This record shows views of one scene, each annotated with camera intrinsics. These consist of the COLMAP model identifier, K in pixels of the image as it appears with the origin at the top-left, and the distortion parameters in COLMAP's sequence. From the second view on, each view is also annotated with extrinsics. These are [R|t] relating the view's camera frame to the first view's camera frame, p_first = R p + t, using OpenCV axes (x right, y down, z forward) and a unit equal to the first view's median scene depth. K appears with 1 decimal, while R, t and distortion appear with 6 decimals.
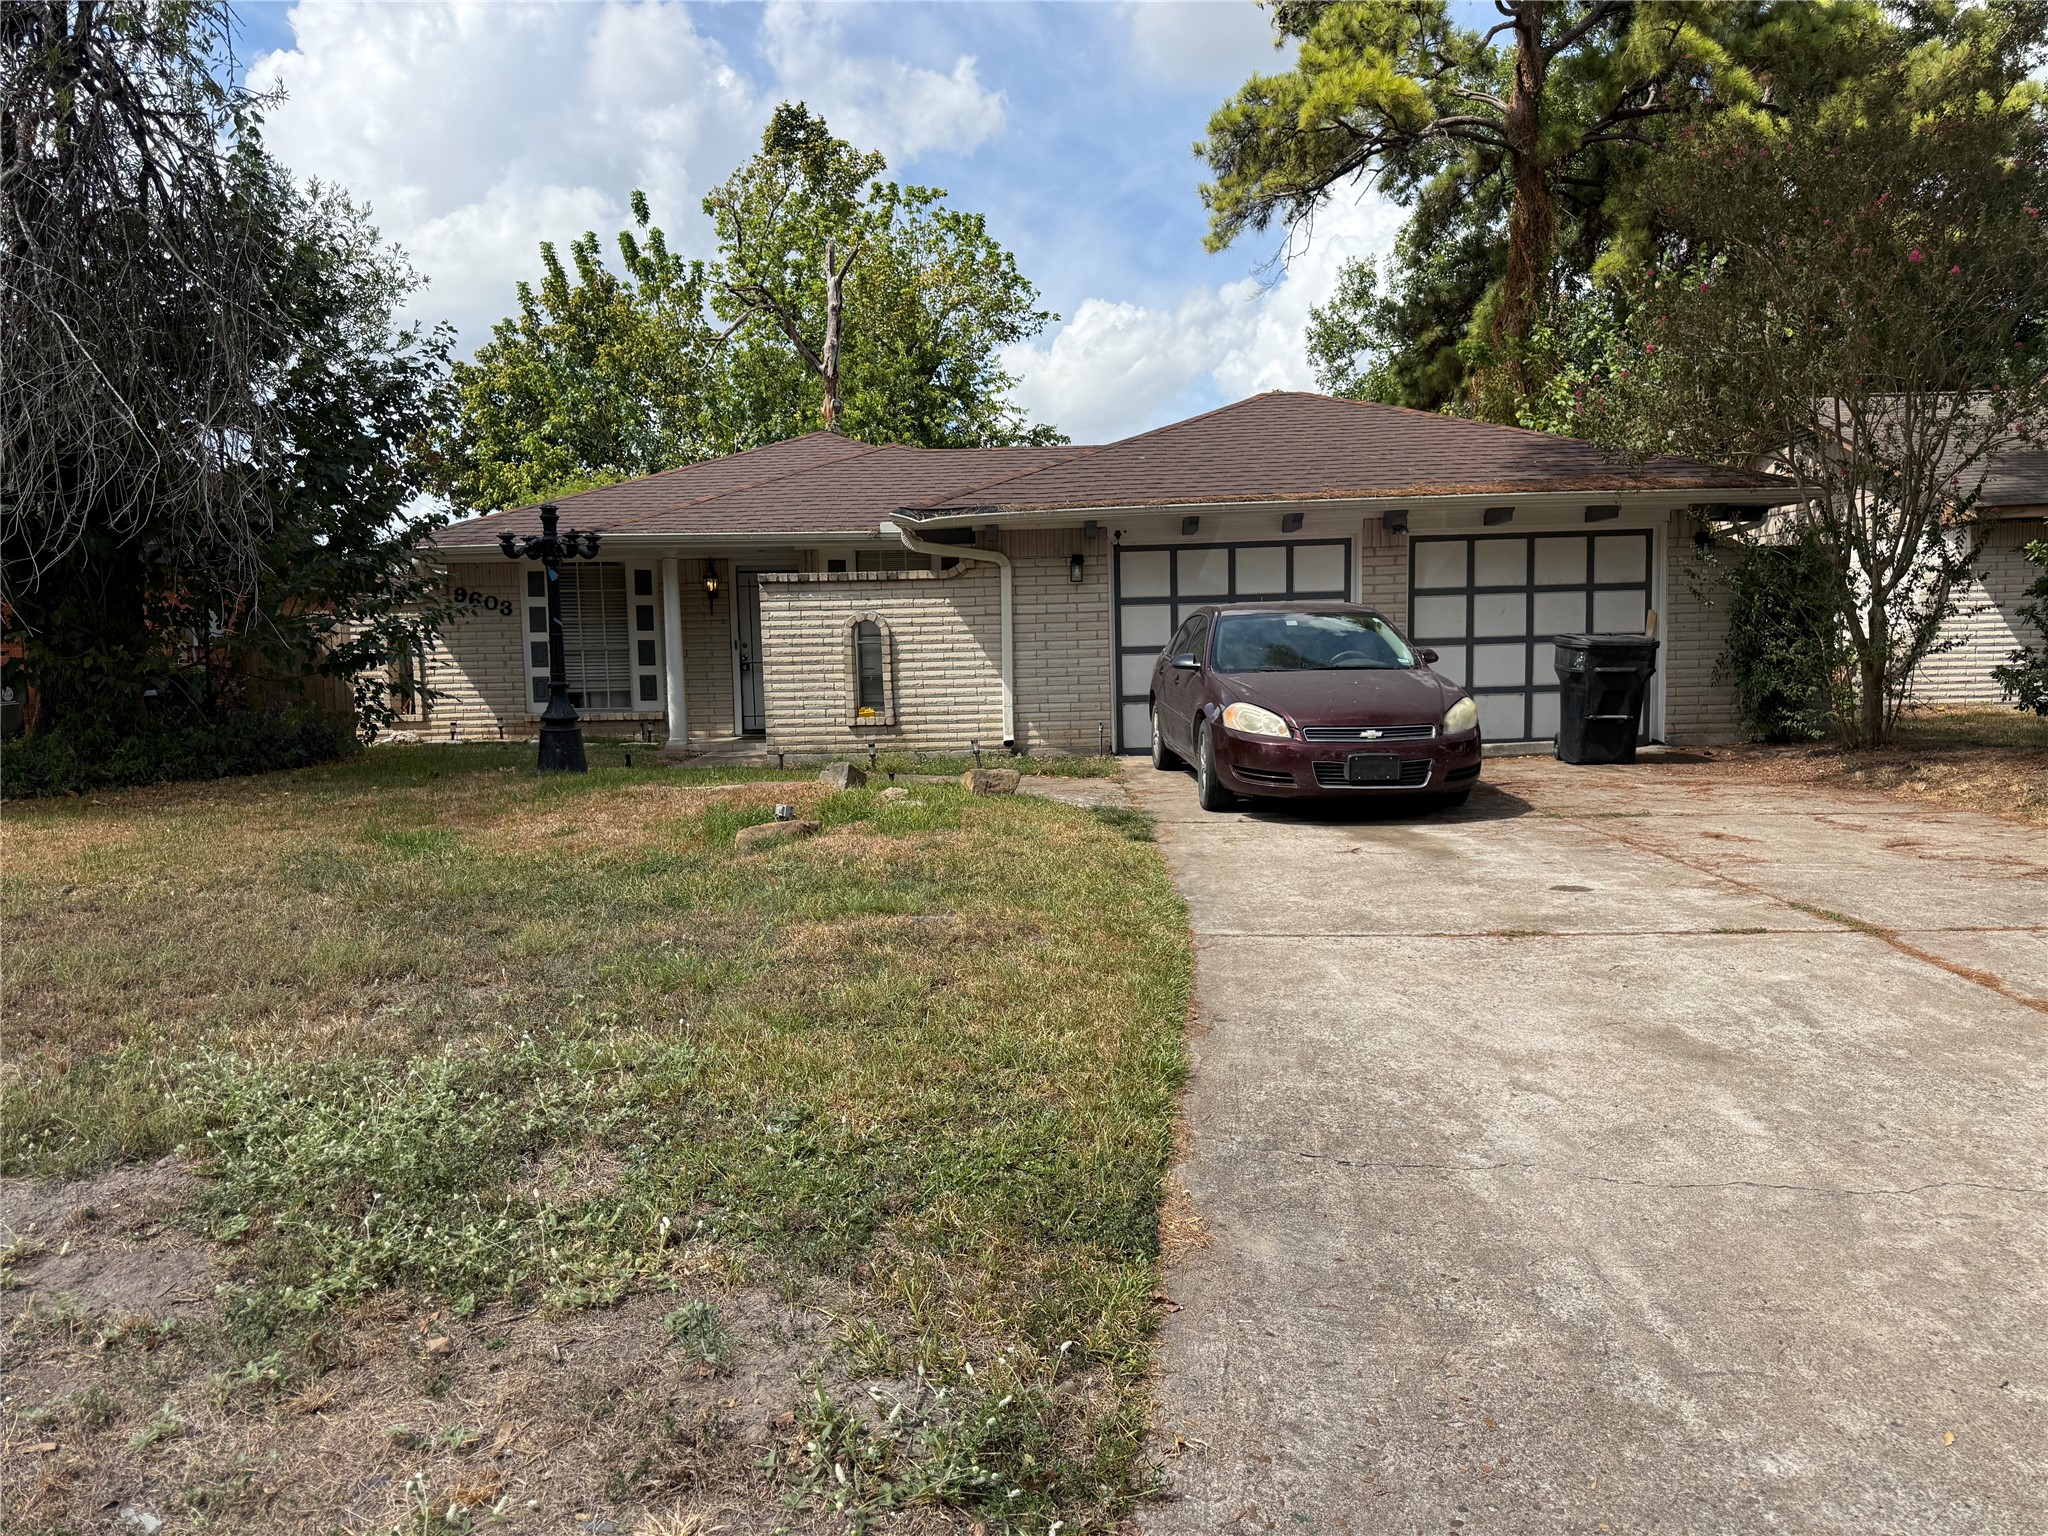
lens RADIAL K [[1400.1, 0, 1035.3], [0, 1400.1, 804.5], [0, 0, 1]] dist [0.056706, -0.062713]
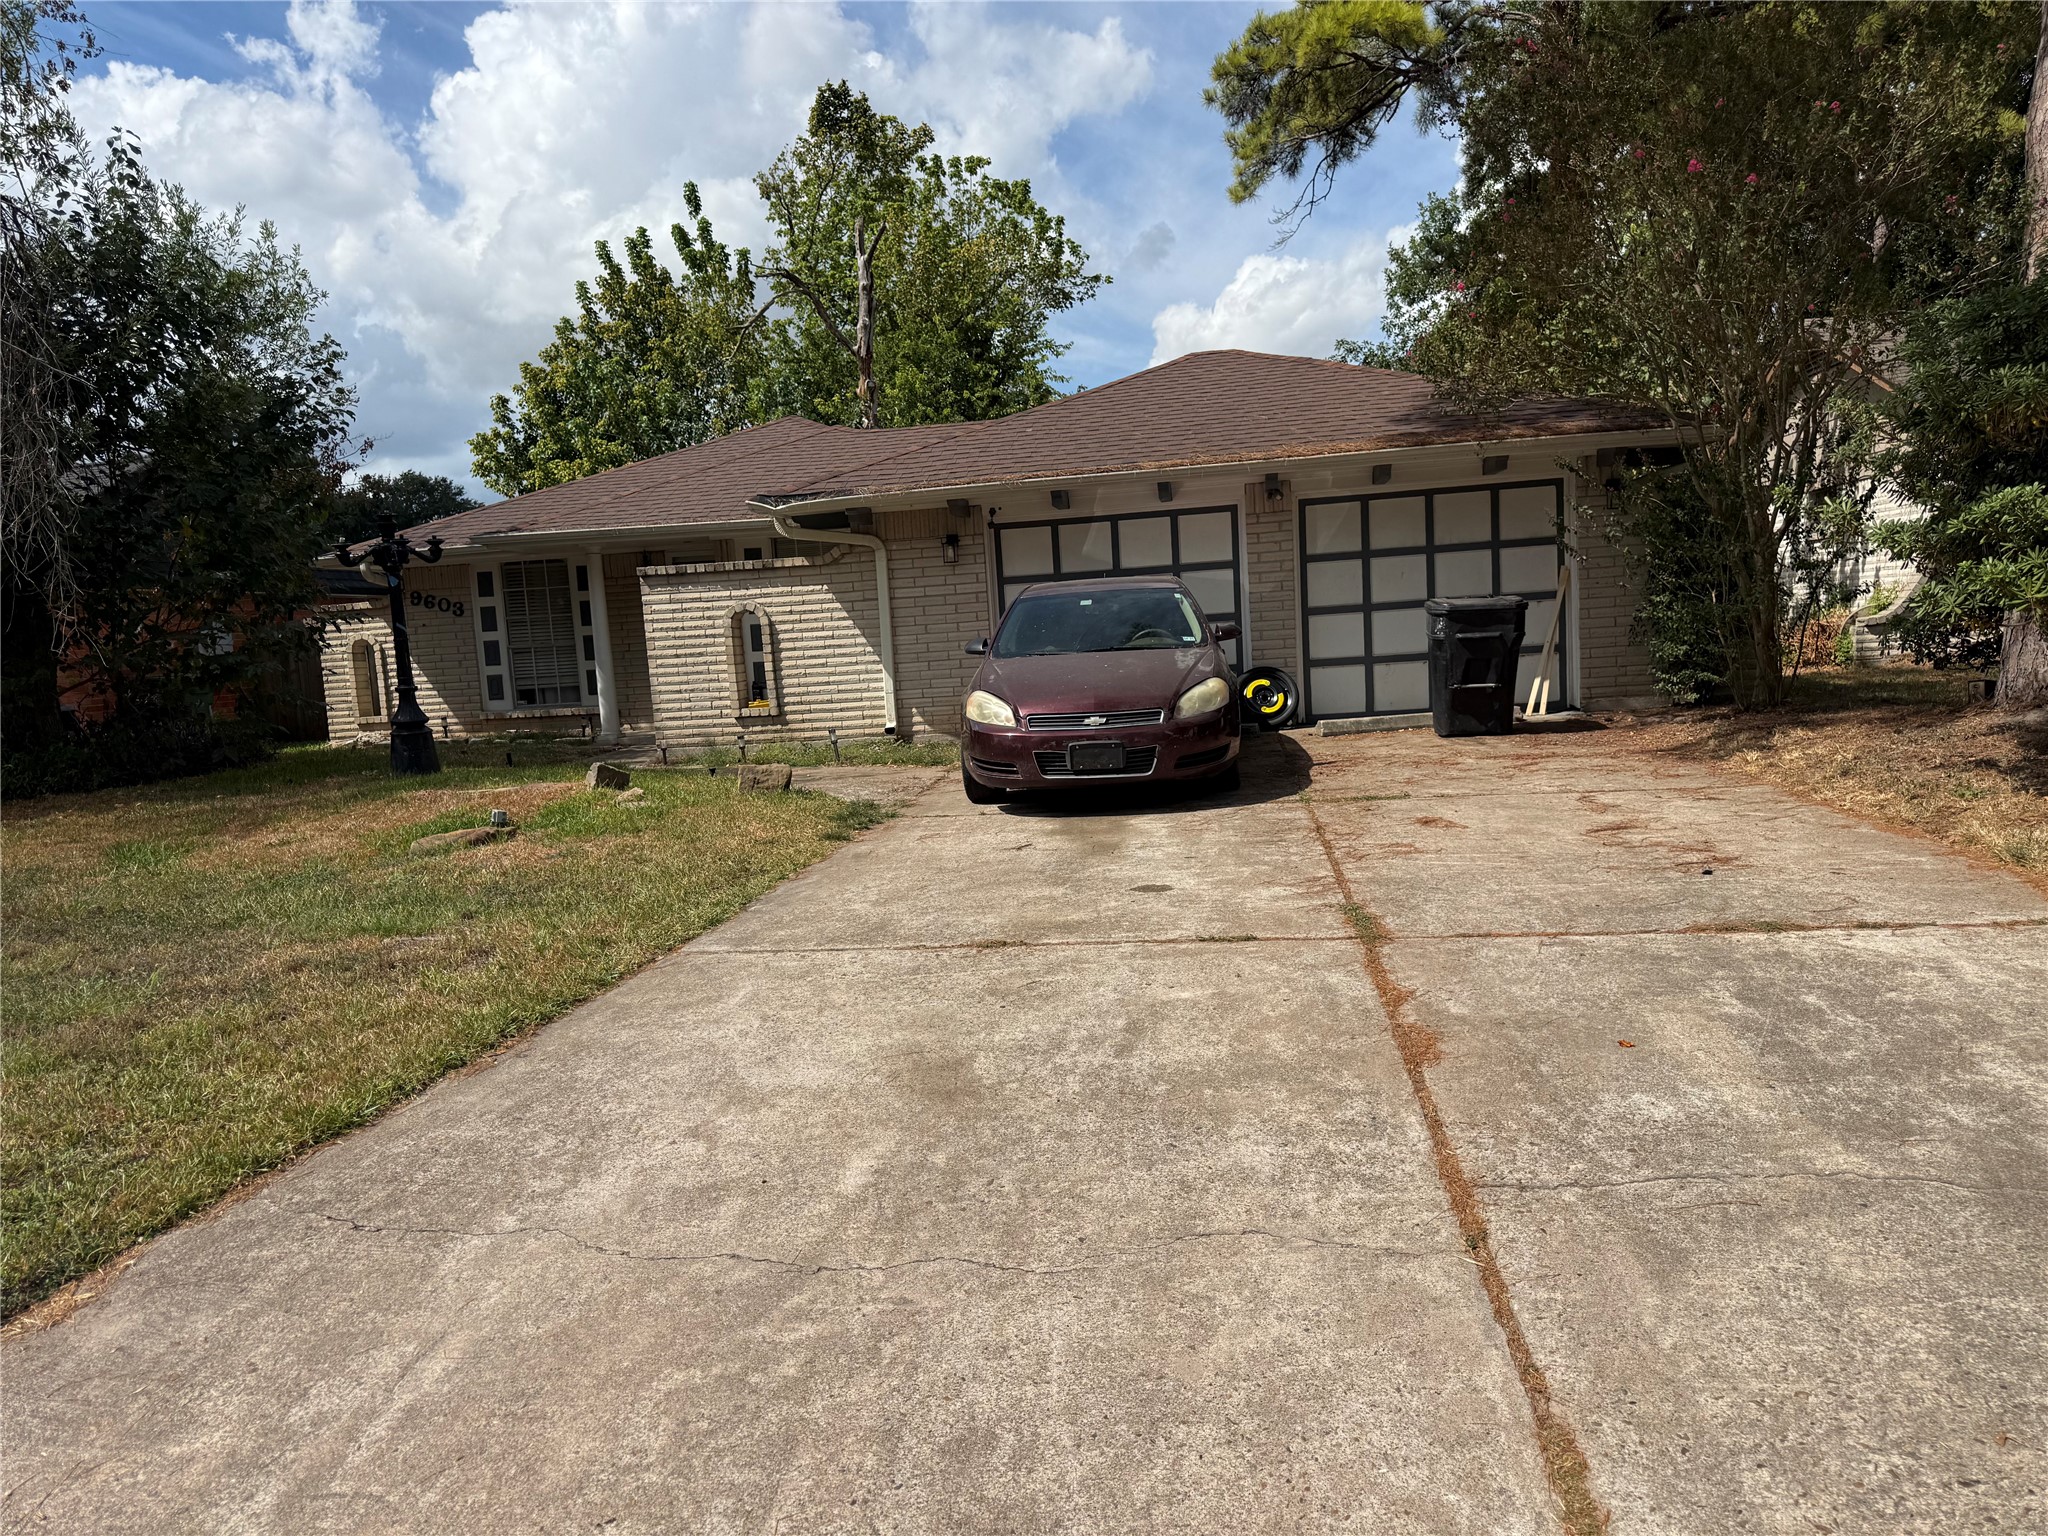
lens RADIAL K [[1400.1, 0, 1026.1], [0, 1400.1, 811.8], [0, 0, 1]] dist [0.056706, -0.062713]
pose [[0.993033, -0.023825, -0.115403, 0.234513], [0.026878, 0.999327, 0.024965, -0.010203], [0.114731, -0.027893, 0.993005, 0.037370]]
